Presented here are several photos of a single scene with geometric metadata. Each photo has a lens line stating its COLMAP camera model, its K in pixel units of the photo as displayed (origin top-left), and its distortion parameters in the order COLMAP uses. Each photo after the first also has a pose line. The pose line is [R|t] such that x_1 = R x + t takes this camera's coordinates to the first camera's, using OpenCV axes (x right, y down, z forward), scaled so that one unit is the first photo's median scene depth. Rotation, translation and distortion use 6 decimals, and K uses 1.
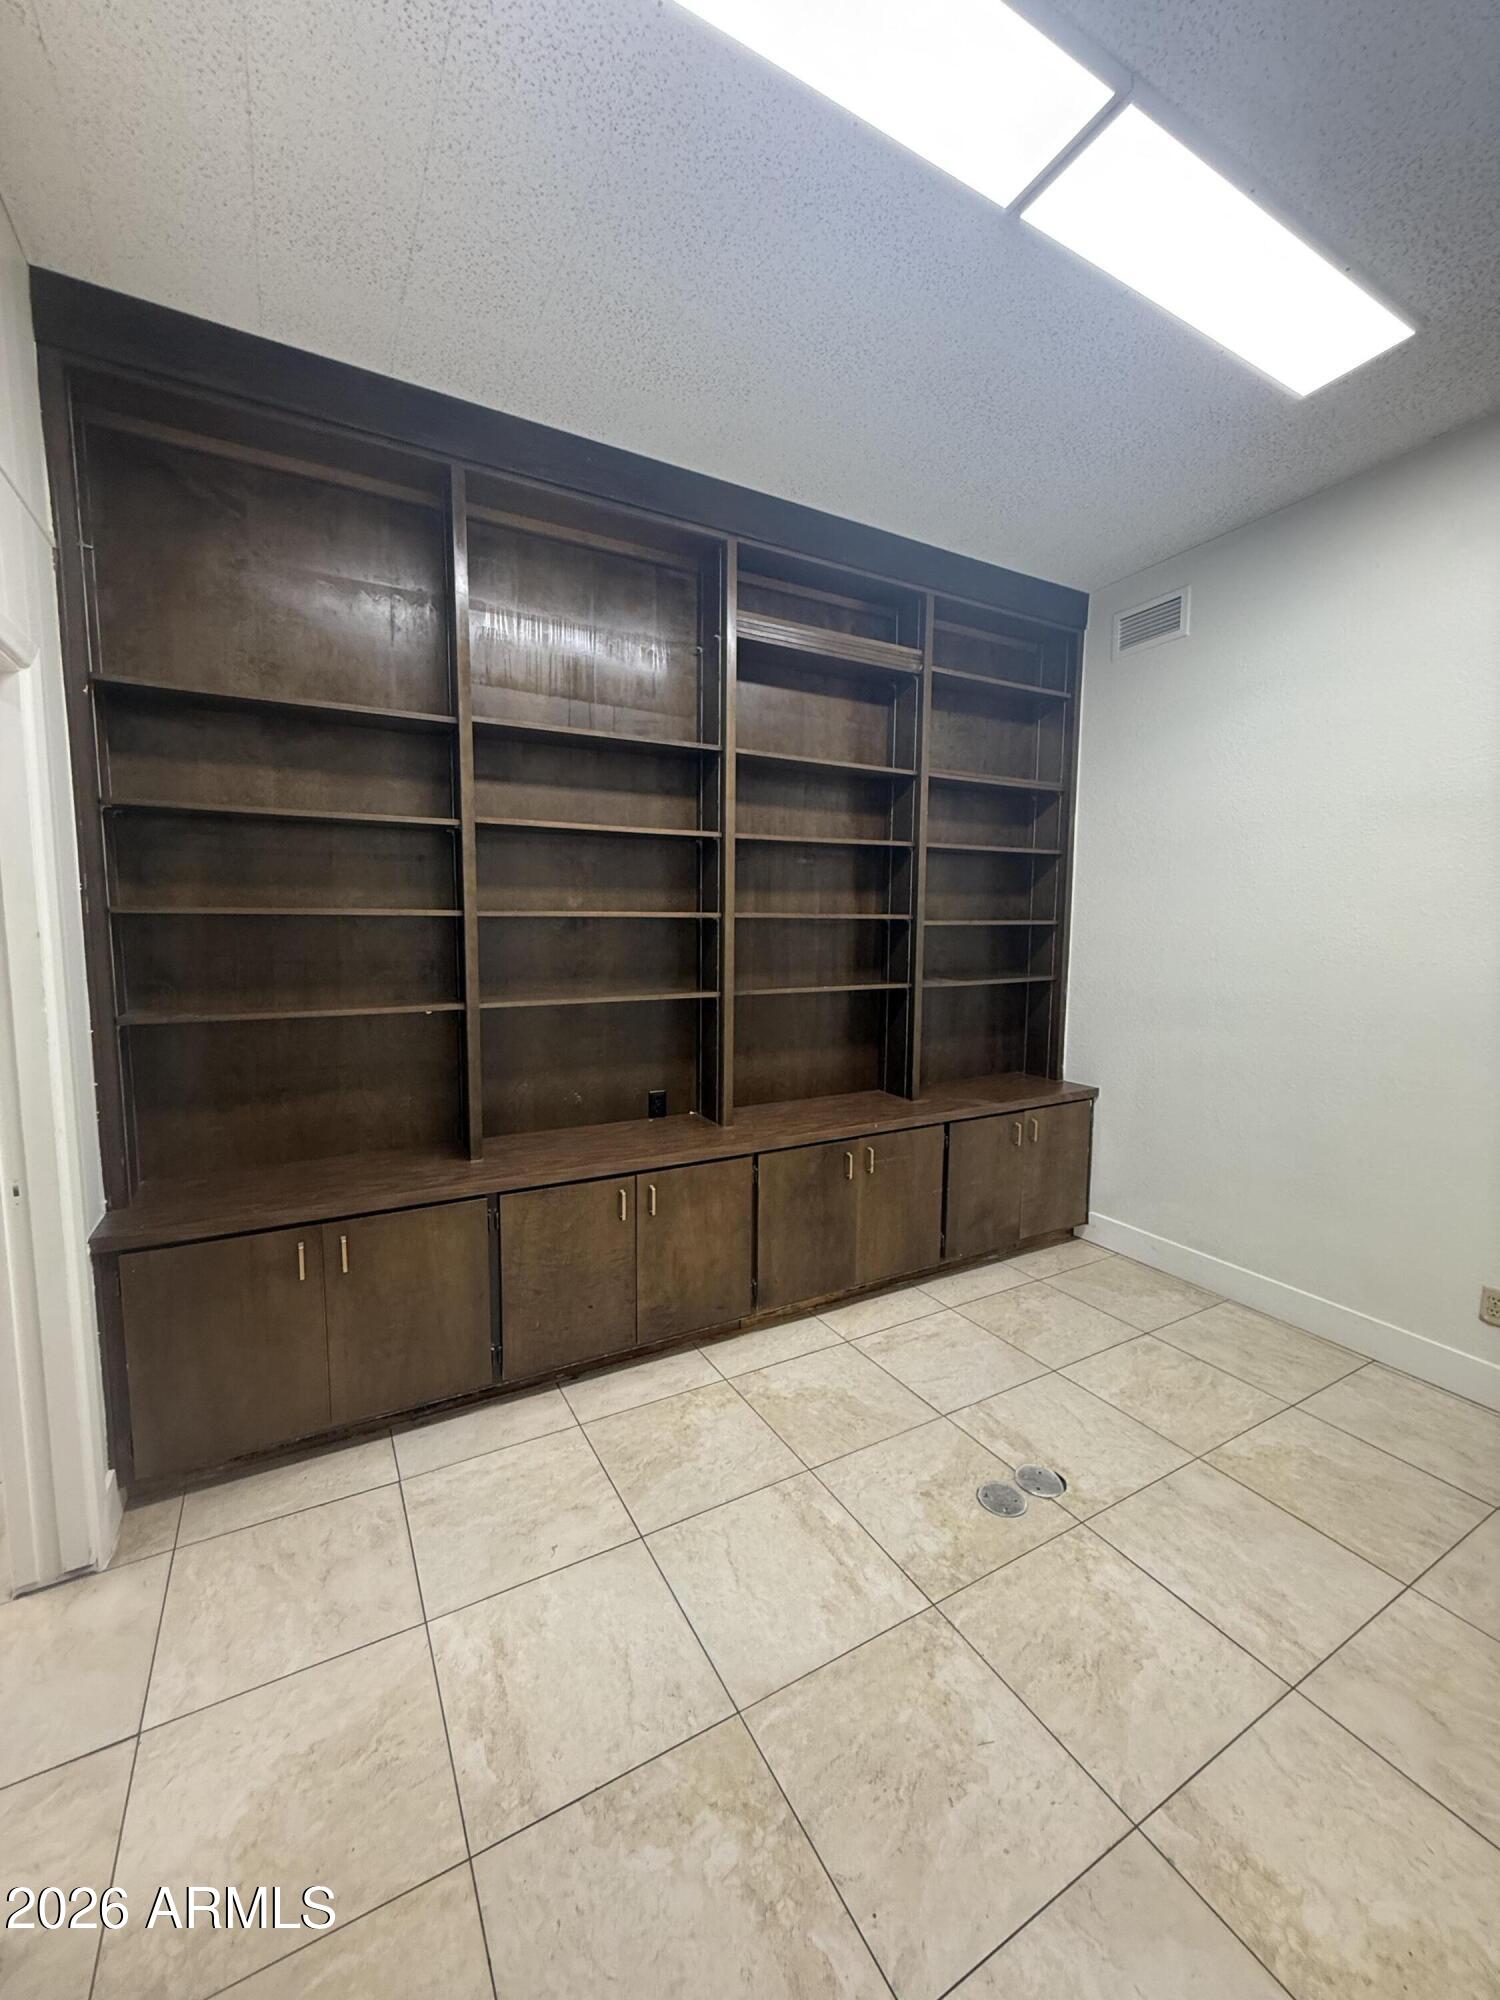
lens RADIAL K [[798.8, 0, 749.5], [0, 798.8, 1000.1], [0, 0, 1]] dist [-0.000712, 0.000052]
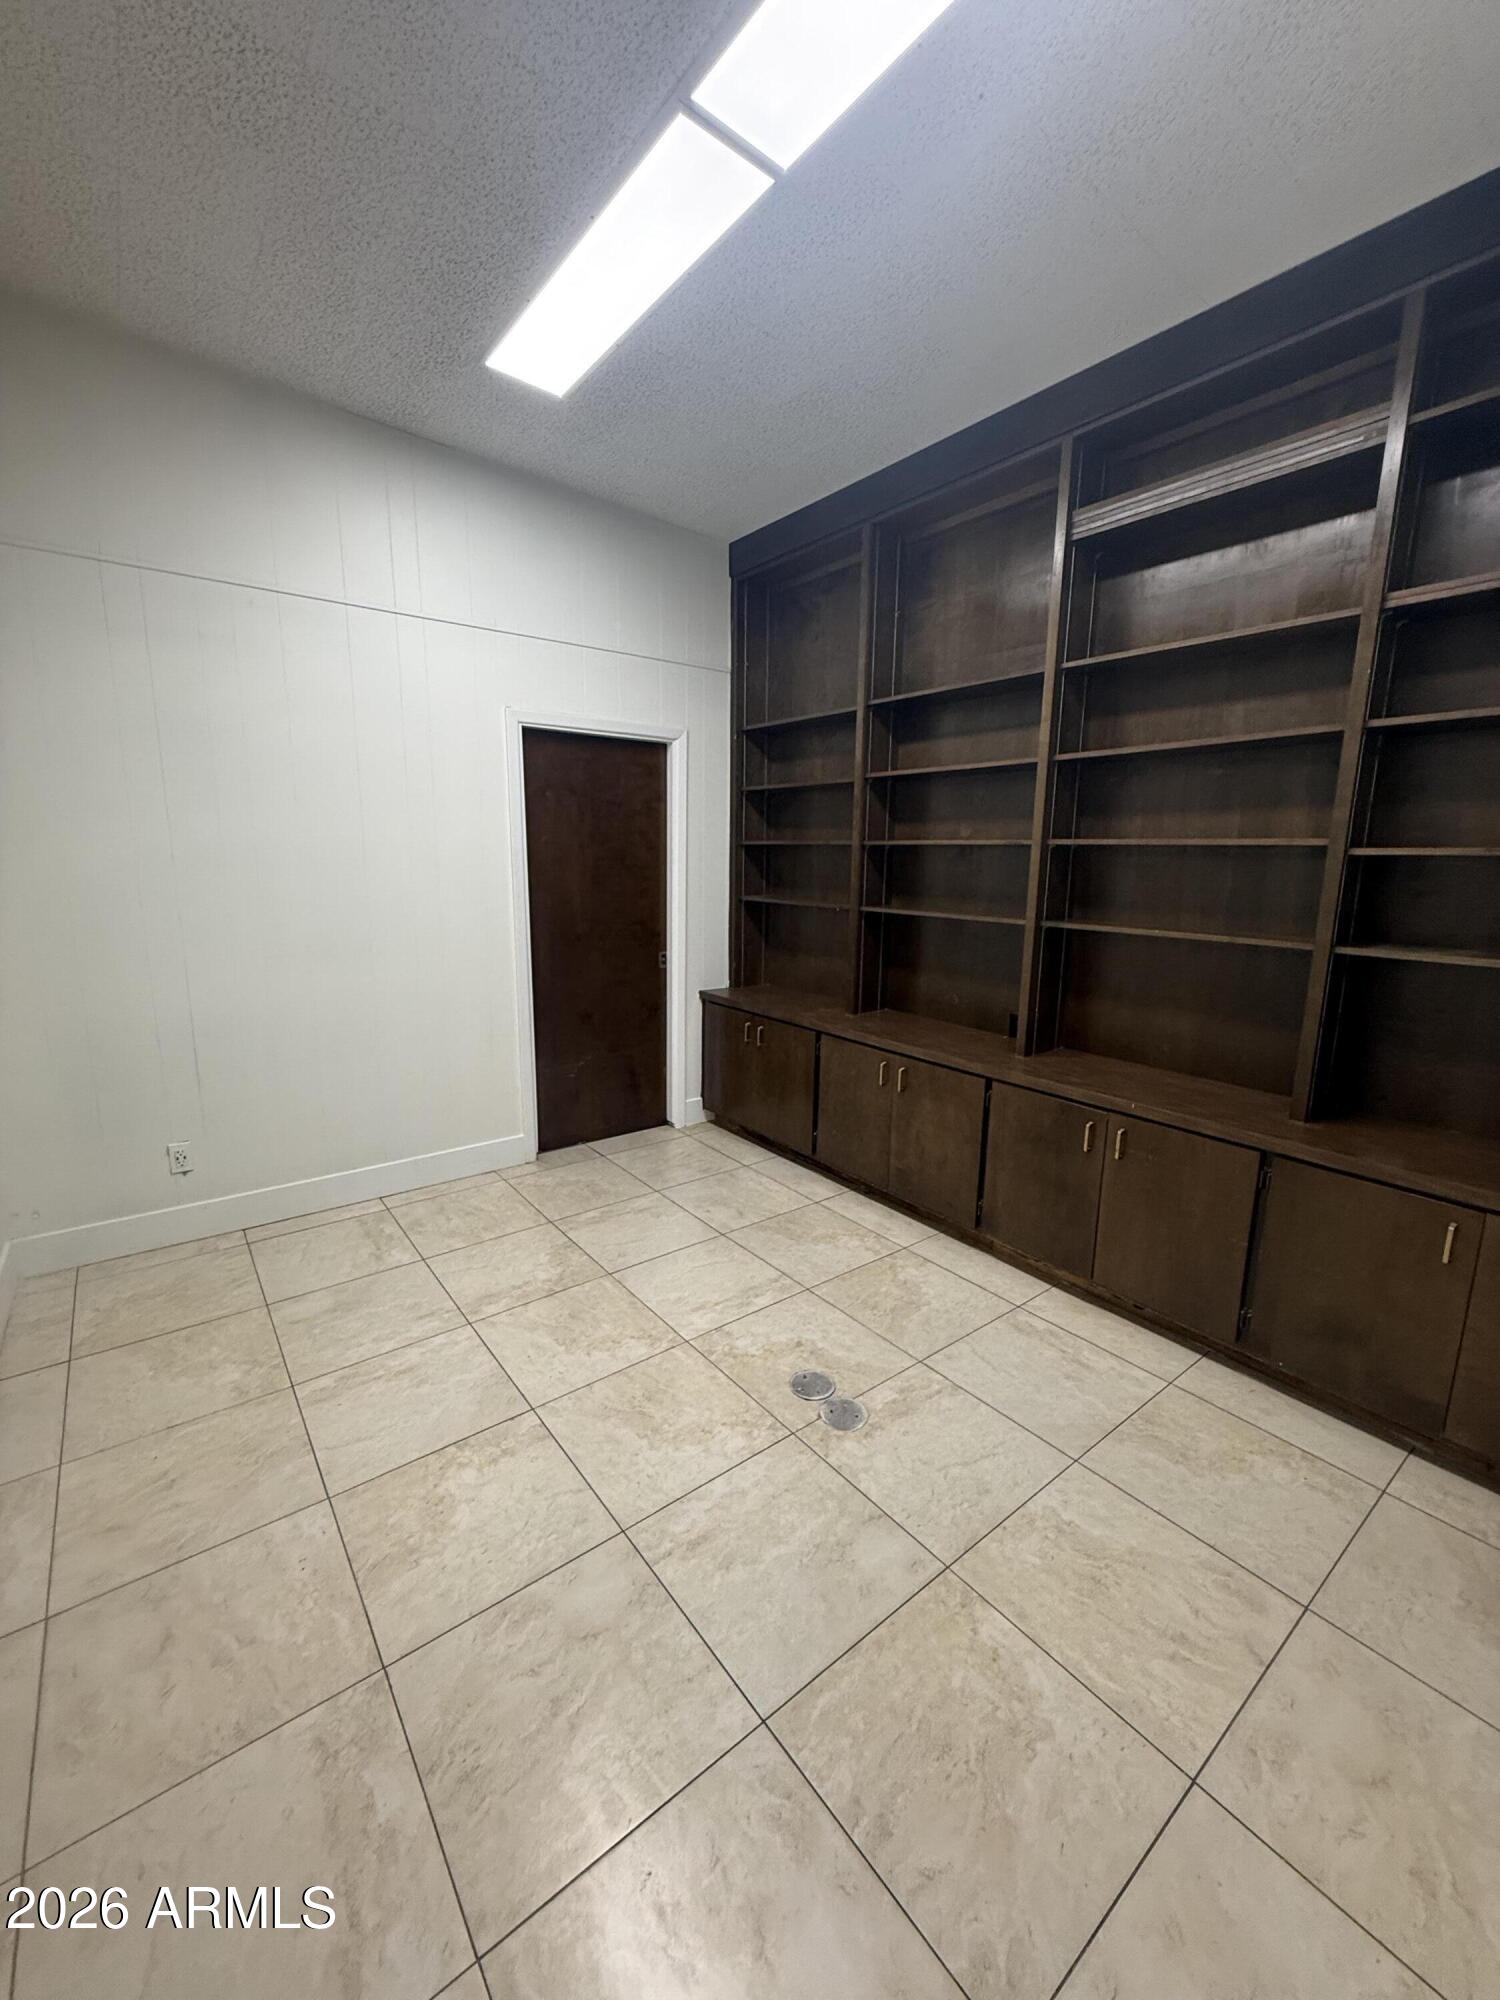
lens RADIAL K [[798.8, 0, 748.7], [0, 798.8, 999.4], [0, 0, 1]] dist [-0.000712, 0.000052]
pose [[0.143716, 0.174716, -0.974074, 1.001769], [-0.114066, 0.980656, 0.159067, -0.035832], [0.983023, 0.088249, 0.160865, 0.560424]]
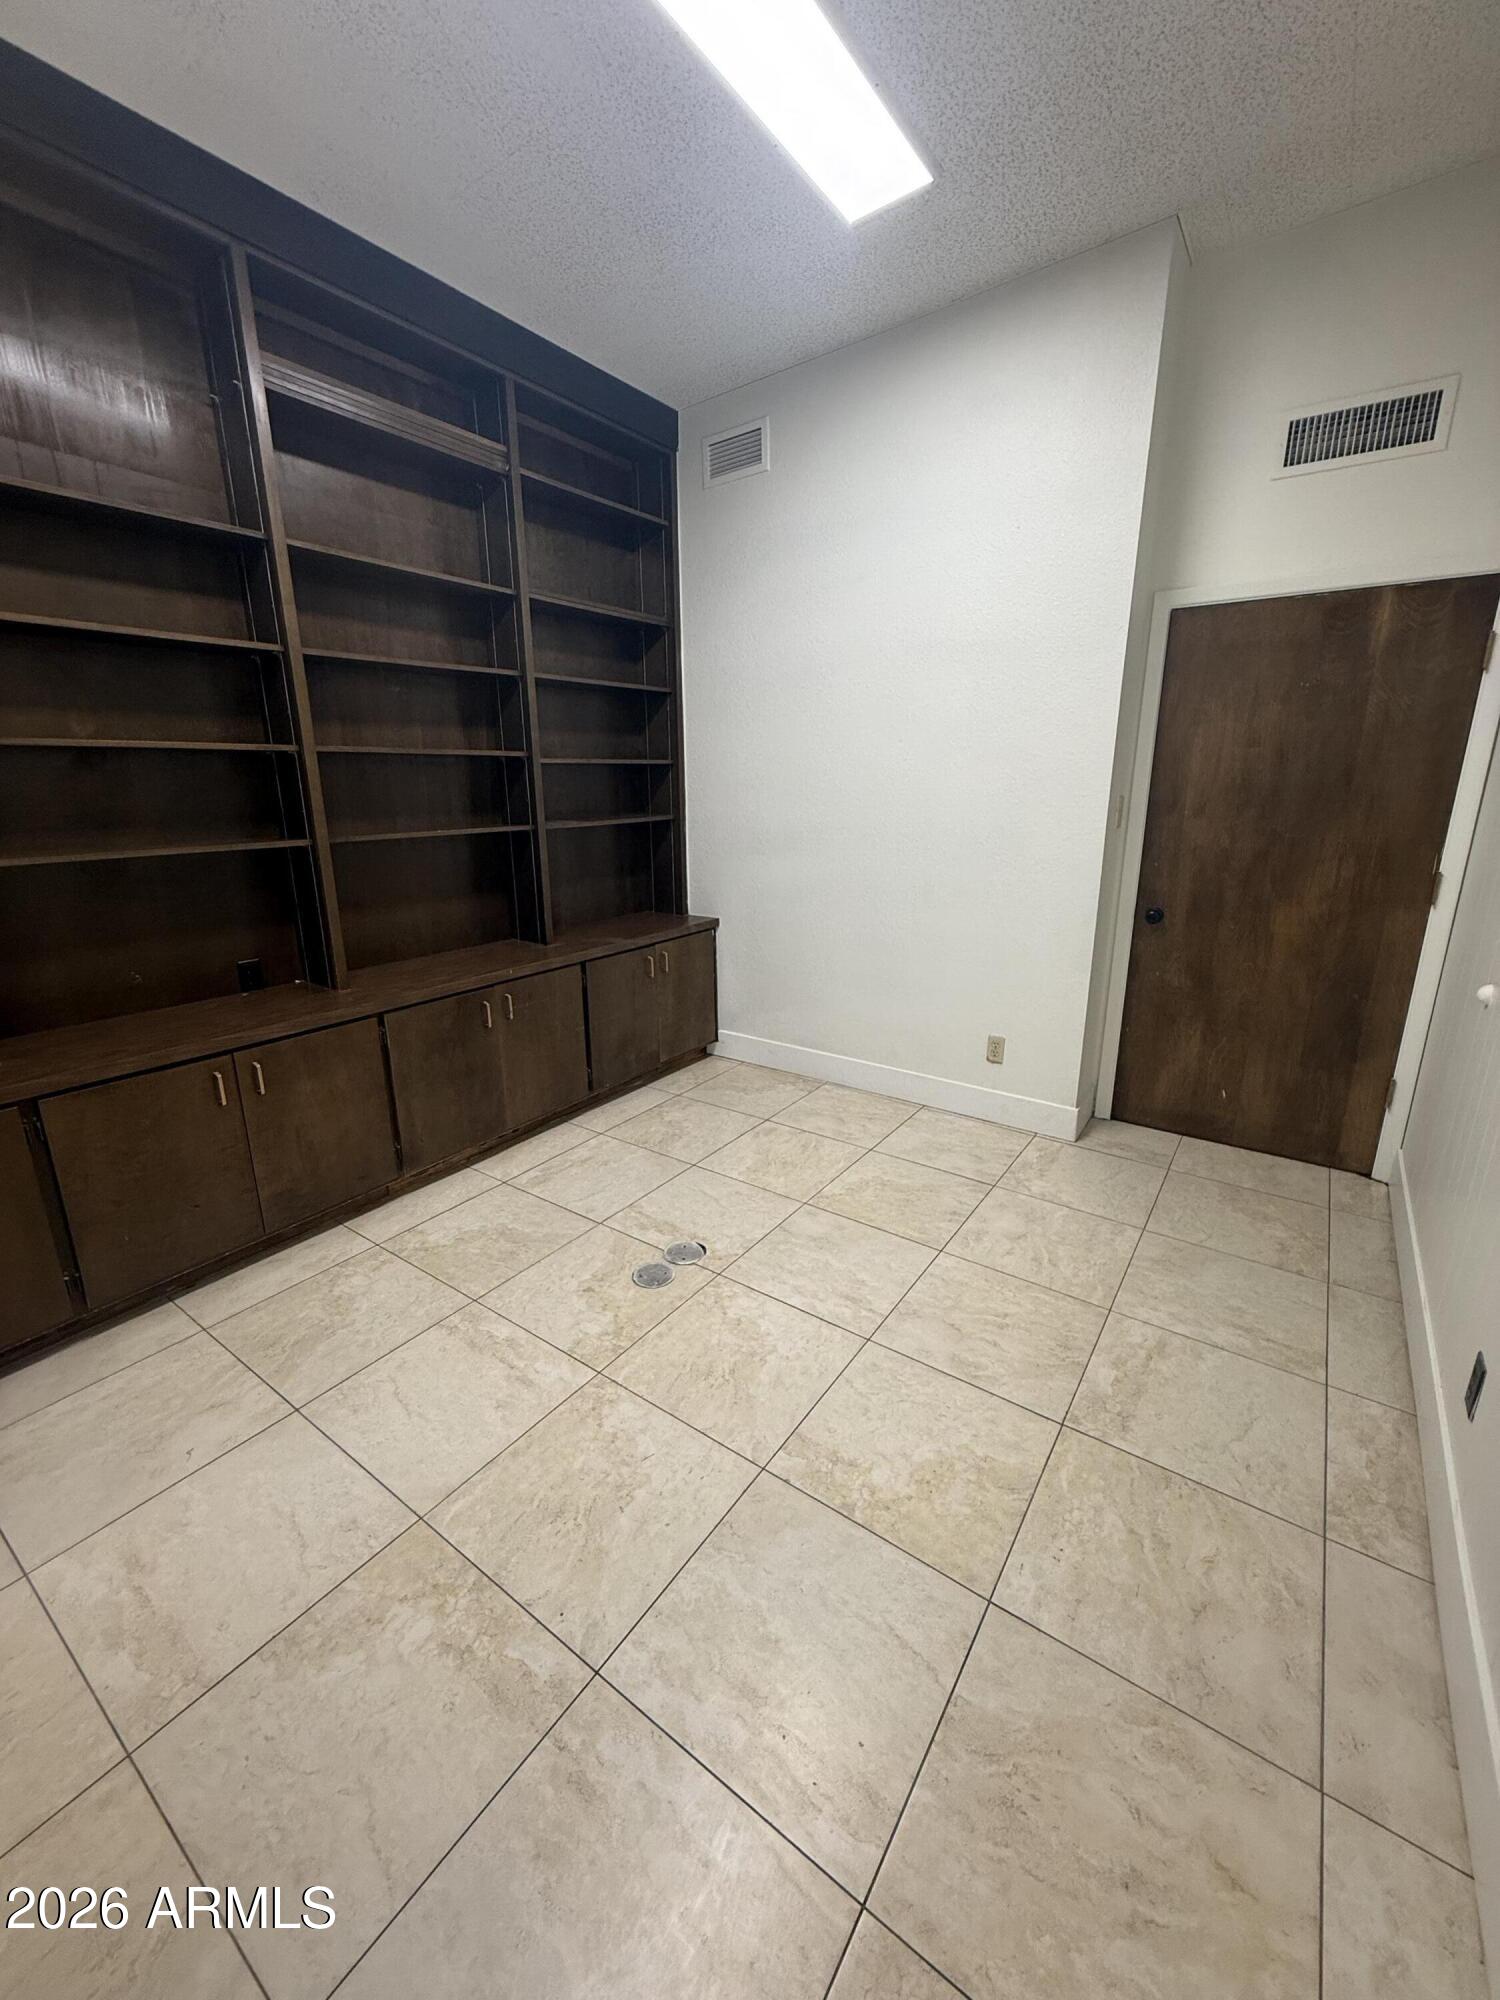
lens RADIAL K [[798.8, 0, 750.1], [0, 798.8, 1000.0], [0, 0, 1]] dist [-0.000712, 0.000052]
pose [[0.903310, -0.126639, 0.409870, 0.019057], [0.055649, 0.981953, 0.180754, 0.034680], [-0.425364, -0.140468, 0.894055, -0.014018]]
